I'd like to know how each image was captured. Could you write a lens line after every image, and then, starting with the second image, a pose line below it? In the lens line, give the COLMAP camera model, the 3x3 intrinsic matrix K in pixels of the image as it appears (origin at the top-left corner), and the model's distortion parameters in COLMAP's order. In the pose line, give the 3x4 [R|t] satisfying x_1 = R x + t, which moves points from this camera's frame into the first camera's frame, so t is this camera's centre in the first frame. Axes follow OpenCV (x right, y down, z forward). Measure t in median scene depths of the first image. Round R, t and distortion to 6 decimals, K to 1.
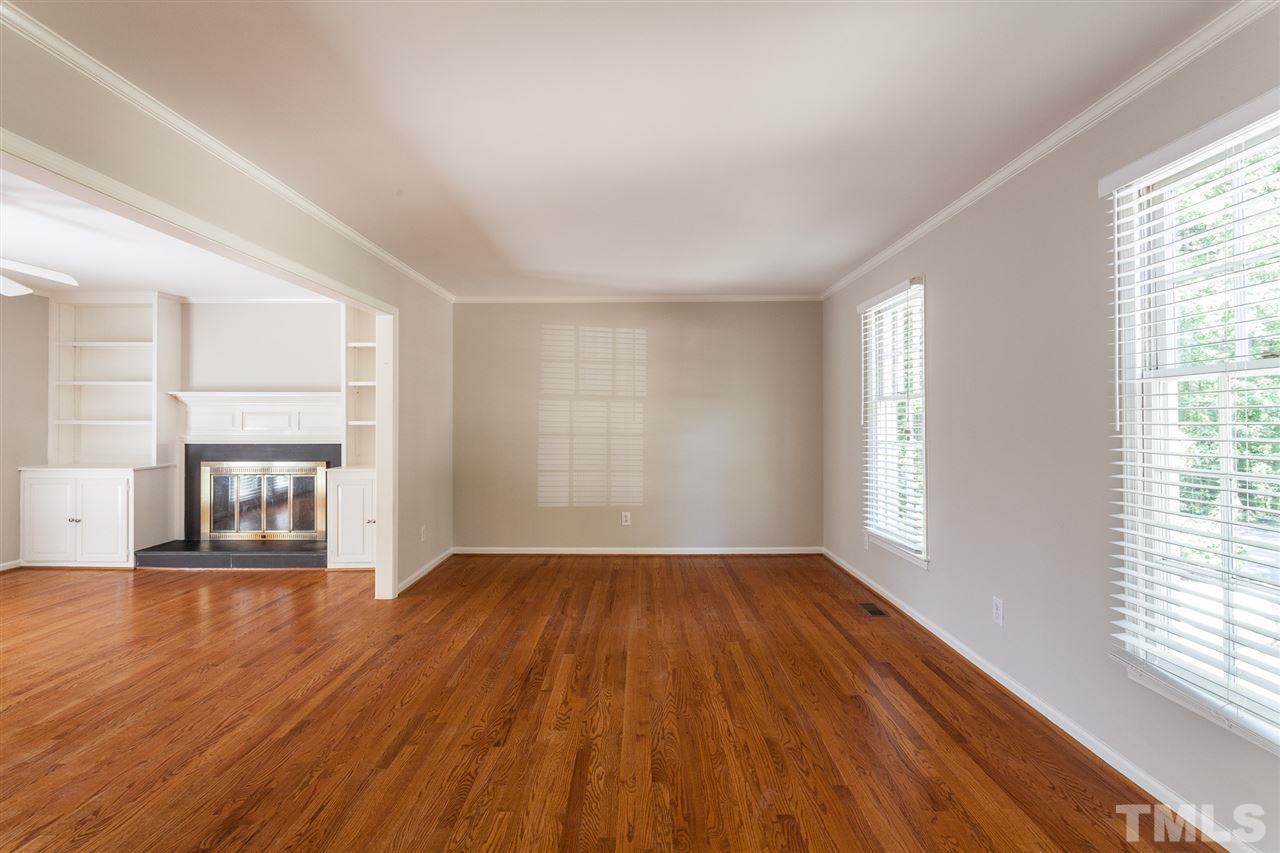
lens RADIAL K [[610.6, 0, 636.3], [0, 610.6, 413.1], [0, 0, 1]] dist [0.002822, 0.000677]
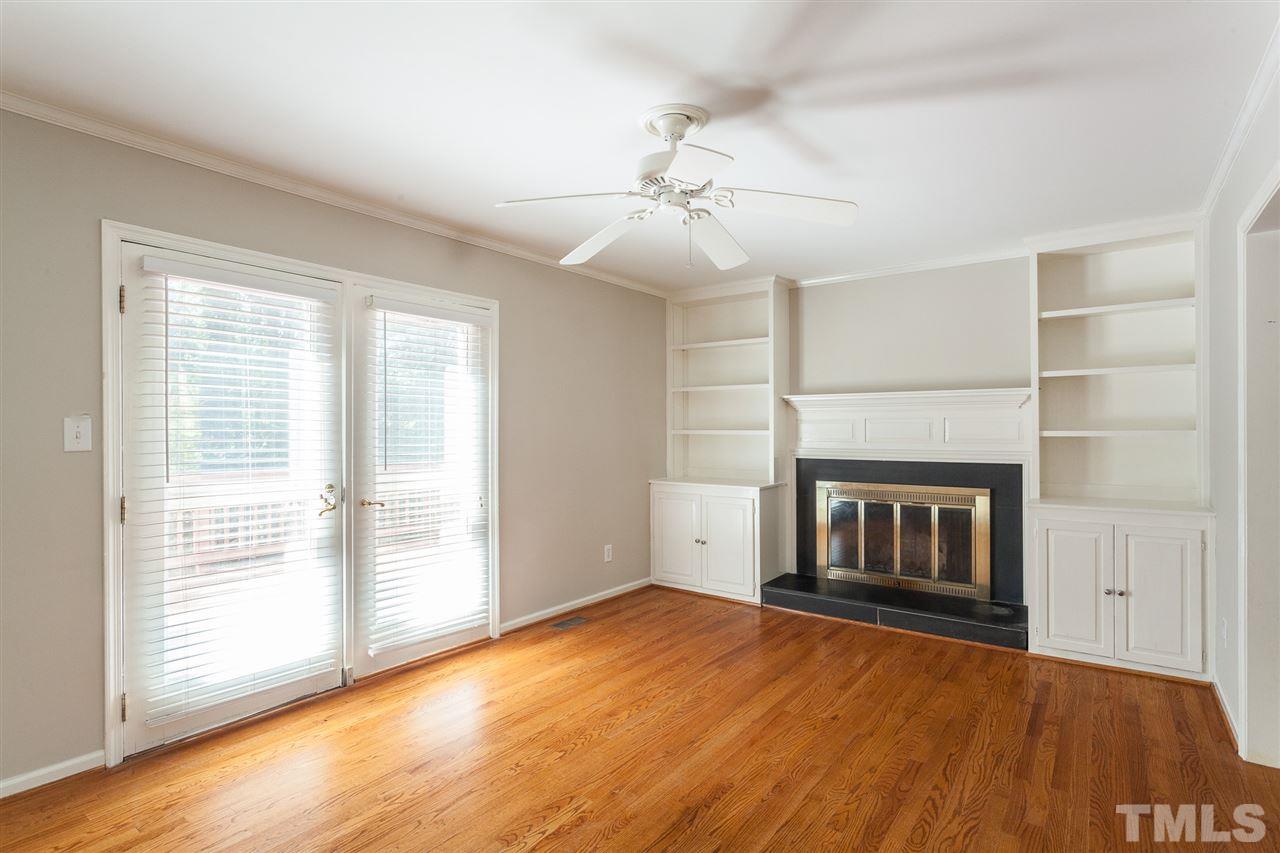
lens RADIAL K [[640.0, 0, 640.0], [0, 640.0, 426.5], [0, 0, 1]] dist [-0.001693, 0.000481]
pose [[0.807921, -0.004186, -0.589275, -0.415443], [0.008376, 0.999955, 0.004380, 0.001896], [0.589231, -0.008474, 0.807920, 0.183554]]
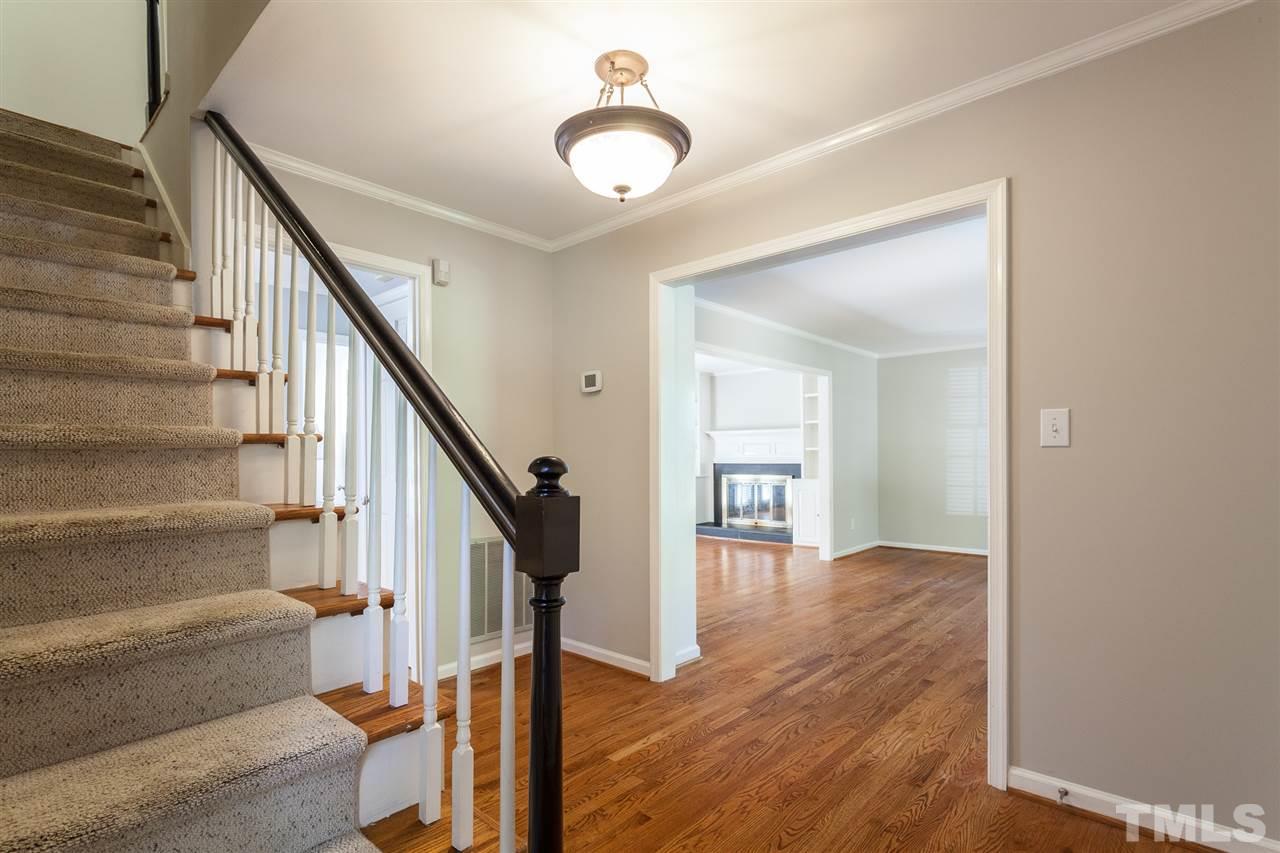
lens RADIAL K [[621.7, 0, 643.9], [0, 621.7, 442.7], [0, 0, 1]] dist [0.000250, -0.000096]
pose [[0.750761, -0.018582, -0.660313, 0.225678], [0.008261, 0.999790, -0.018742, 0.026336], [0.660523, 0.008616, 0.750757, -0.379938]]
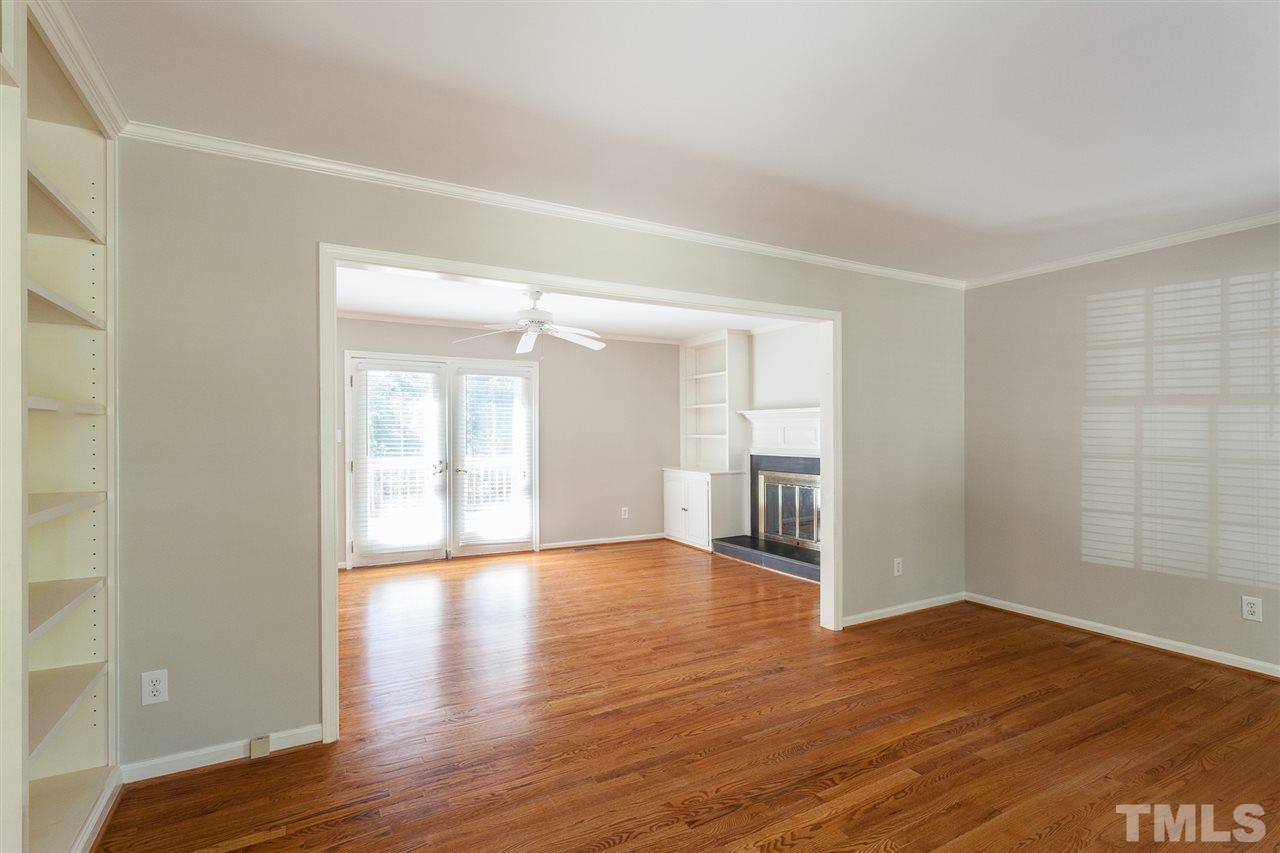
lens RADIAL K [[624.7, 0, 643.4], [0, 624.7, 432.4], [0, 0, 1]] dist [-0.000235, 0.000099]
pose [[0.501484, -0.001263, -0.865166, 0.211155], [0.009329, 0.999949, 0.003947, 0.000549], [0.865117, -0.010050, 0.501470, 0.226178]]
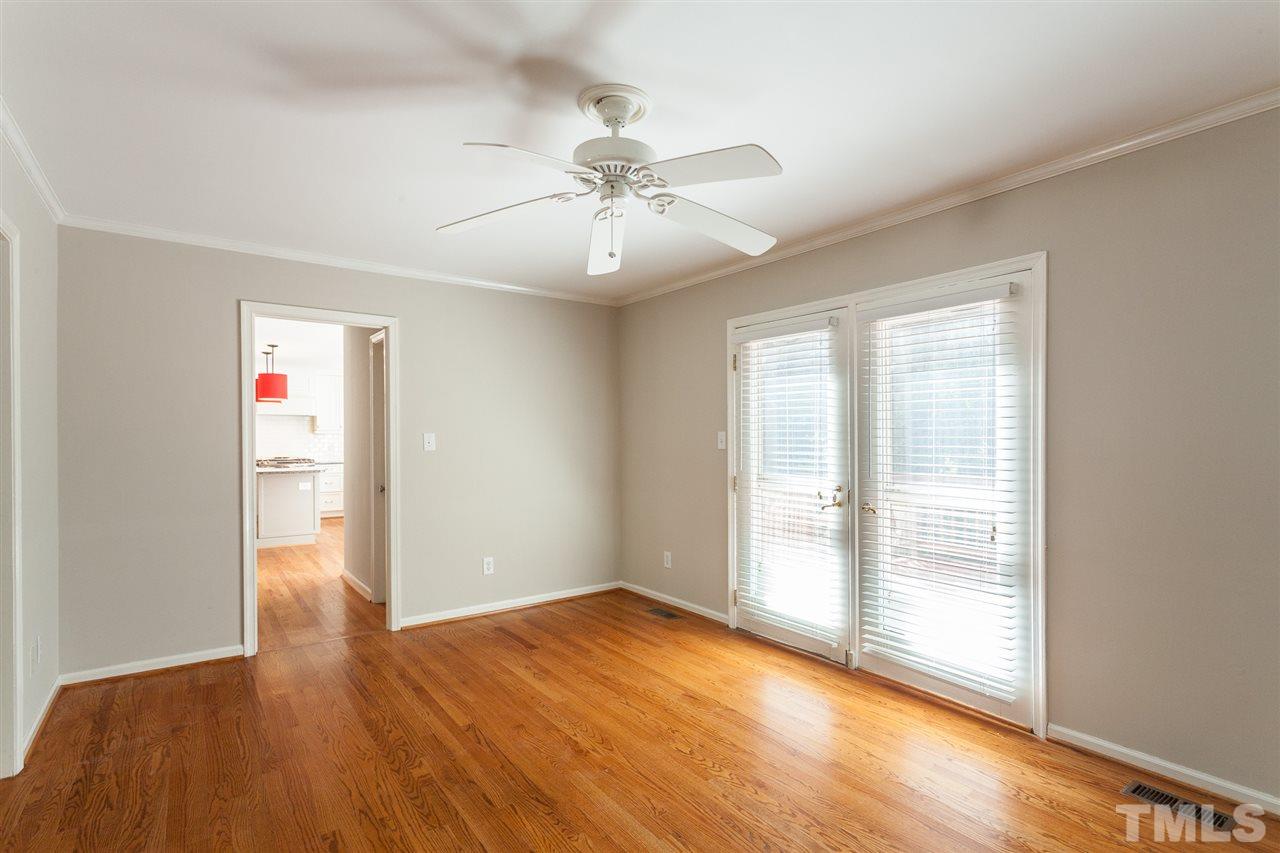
lens RADIAL K [[621.7, 0, 643.9], [0, 621.7, 442.7], [0, 0, 1]] dist [0.000250, -0.000096]
pose [[-0.801444, 0.004728, -0.598051, -0.431857], [0.006196, 0.999981, -0.000398, 0.008532], [0.598038, -0.004025, -0.801458, 0.866459]]
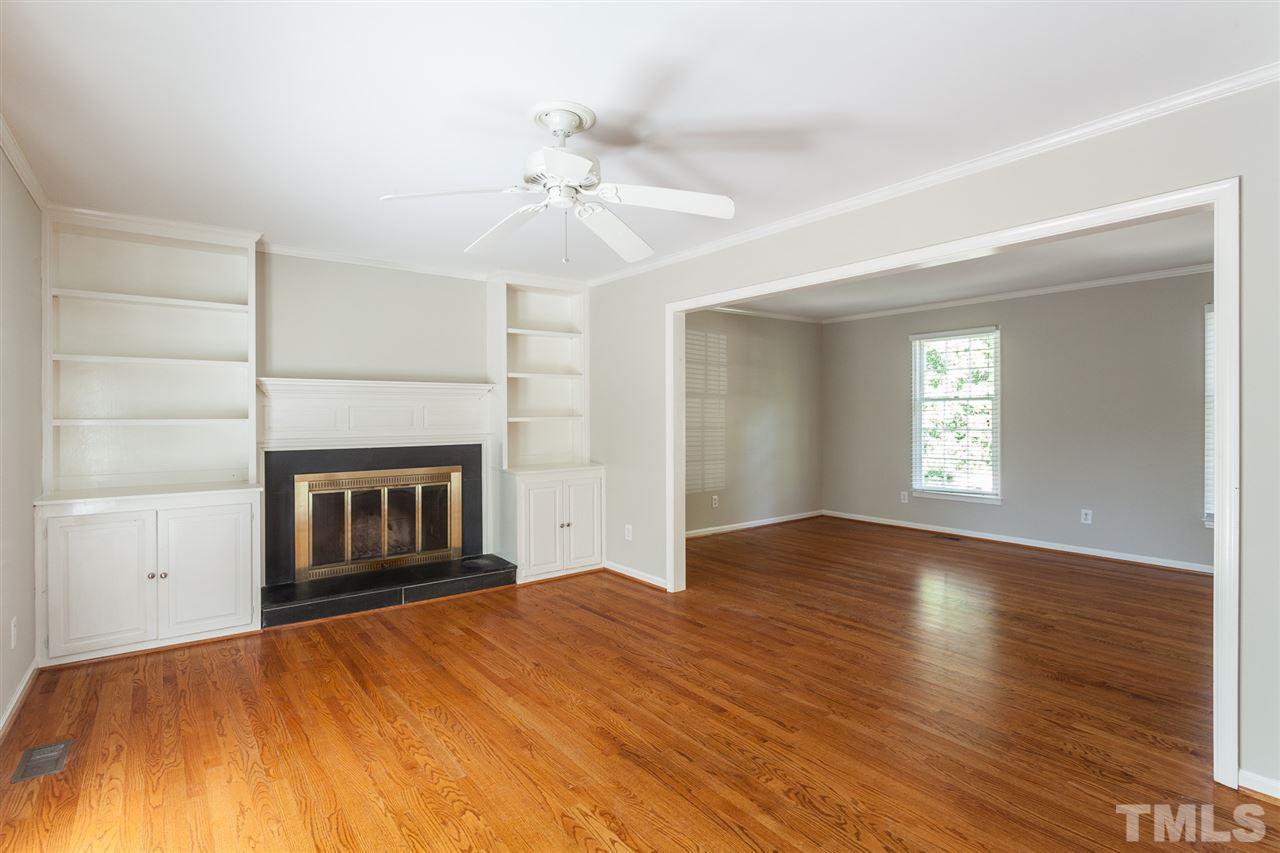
lens RADIAL K [[628.4, 0, 637.8], [0, 628.4, 415.3], [0, 0, 1]] dist [0.005283, 0.000526]
pose [[0.794559, -0.005127, 0.607165, -0.874133], [-0.002076, 0.999936, 0.011159, -0.000529], [-0.607183, -0.010127, 0.794497, 0.166477]]
